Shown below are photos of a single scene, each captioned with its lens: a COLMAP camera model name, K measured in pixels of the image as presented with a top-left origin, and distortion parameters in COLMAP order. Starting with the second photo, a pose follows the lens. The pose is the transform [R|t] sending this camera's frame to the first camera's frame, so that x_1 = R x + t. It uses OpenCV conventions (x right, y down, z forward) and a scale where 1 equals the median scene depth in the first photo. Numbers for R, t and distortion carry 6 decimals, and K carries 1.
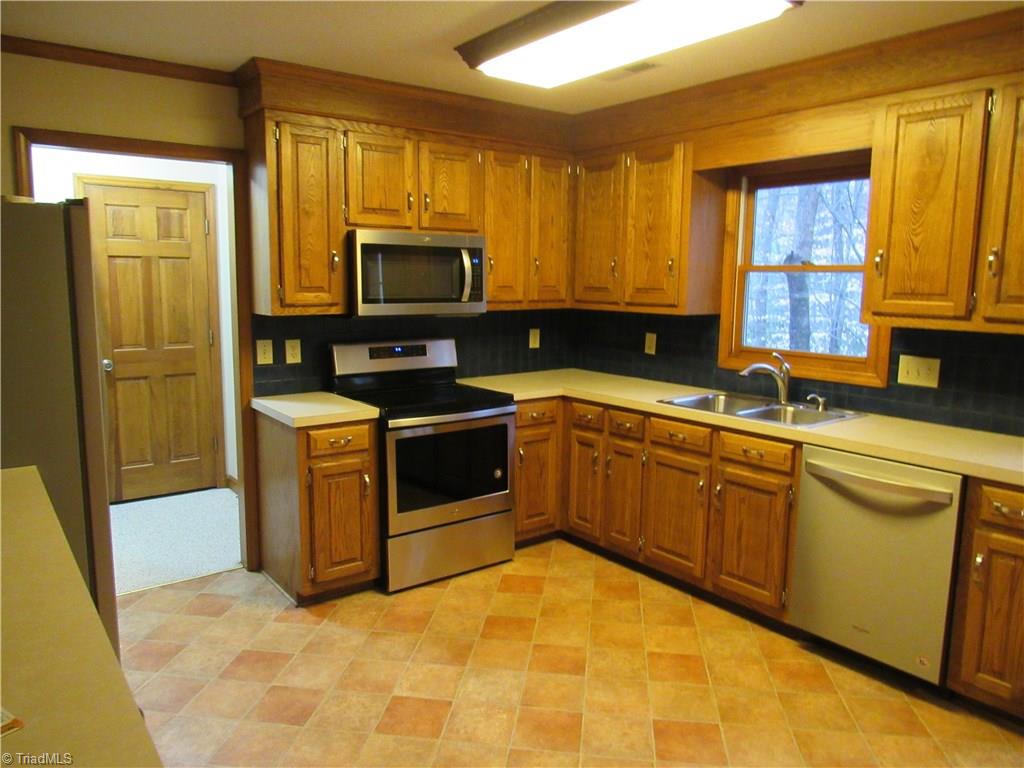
lens RADIAL K [[733.1, 0, 513.4], [0, 733.1, 384.7], [0, 0, 1]] dist [-0.026939, 0.003534]
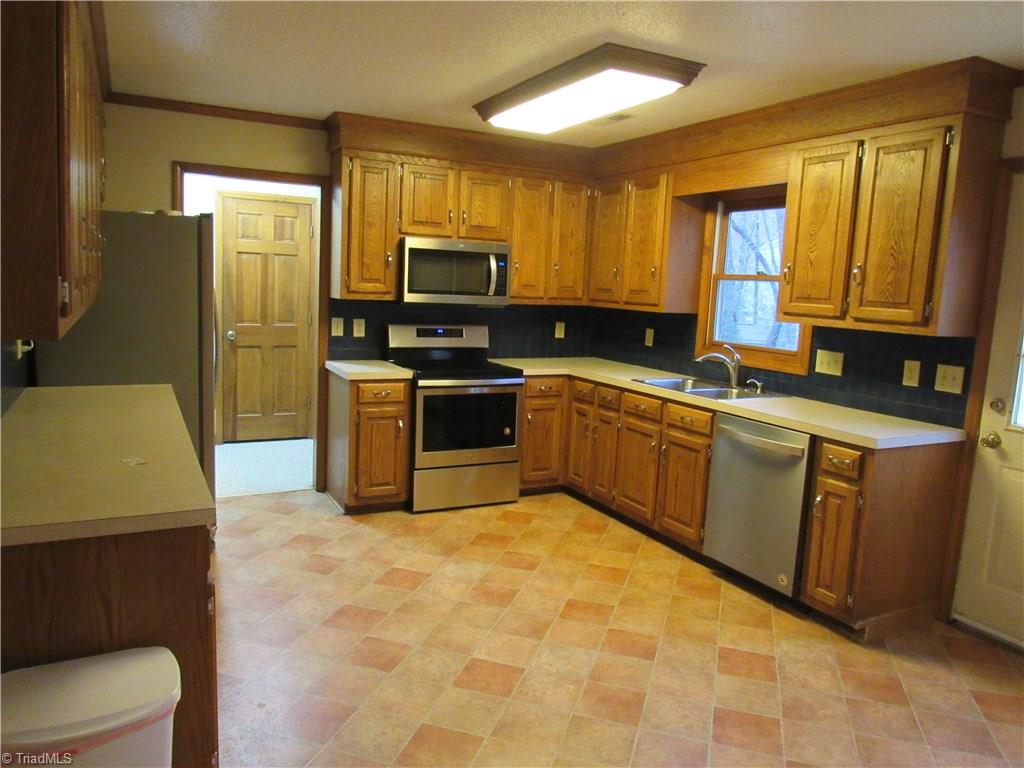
lens RADIAL K [[733.1, 0, 512.0], [0, 733.1, 385.0], [0, 0, 1]] dist [-0.026939, 0.003534]
pose [[0.984676, 0.057196, -0.164746, 0.215841], [-0.058847, 0.998254, -0.005157, 0.053271], [0.164163, 0.014773, 0.986323, -0.285709]]
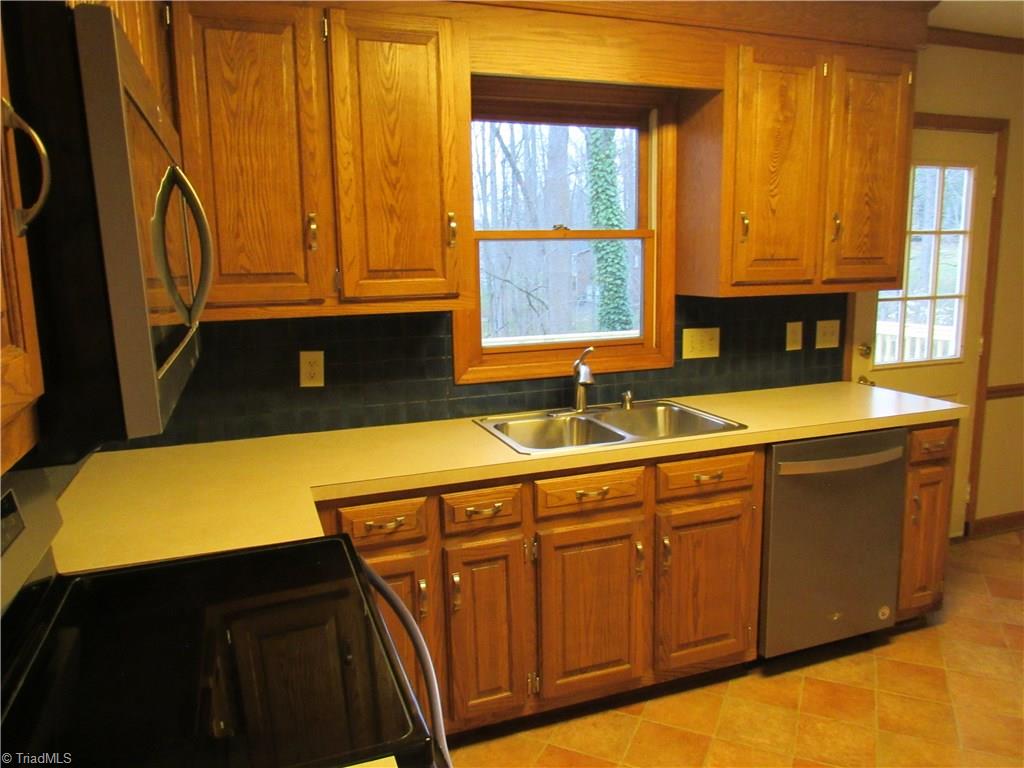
lens RADIAL K [[733.1, 0, 510.3], [0, 733.1, 384.6], [0, 0, 1]] dist [-0.026939, 0.003534]
pose [[0.296268, -0.179474, 0.938091, -0.390109], [0.159260, 0.977719, 0.136758, -0.125618], [-0.941733, 0.108883, 0.318250, 0.867565]]
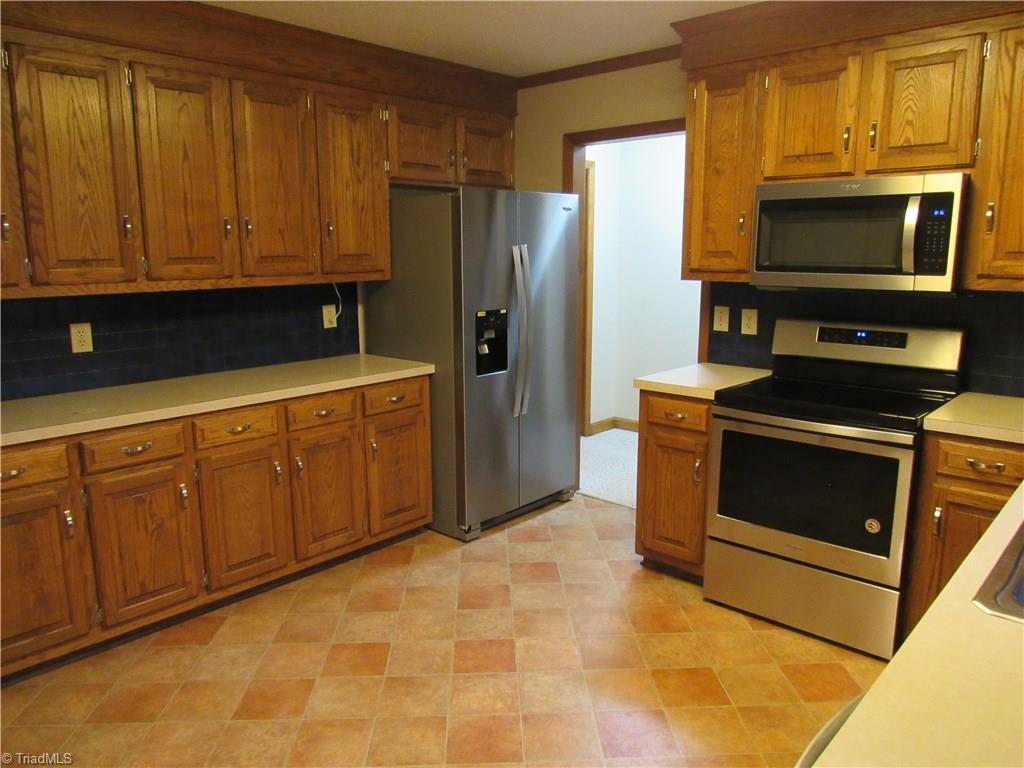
lens RADIAL K [[733.1, 0, 514.5], [0, 733.1, 383.6], [0, 0, 1]] dist [-0.026939, 0.003534]
pose [[0.174317, 0.169803, -0.969938, 0.625059], [-0.135256, 0.979812, 0.147224, -0.071785], [0.975356, 0.105526, 0.193764, 0.592689]]
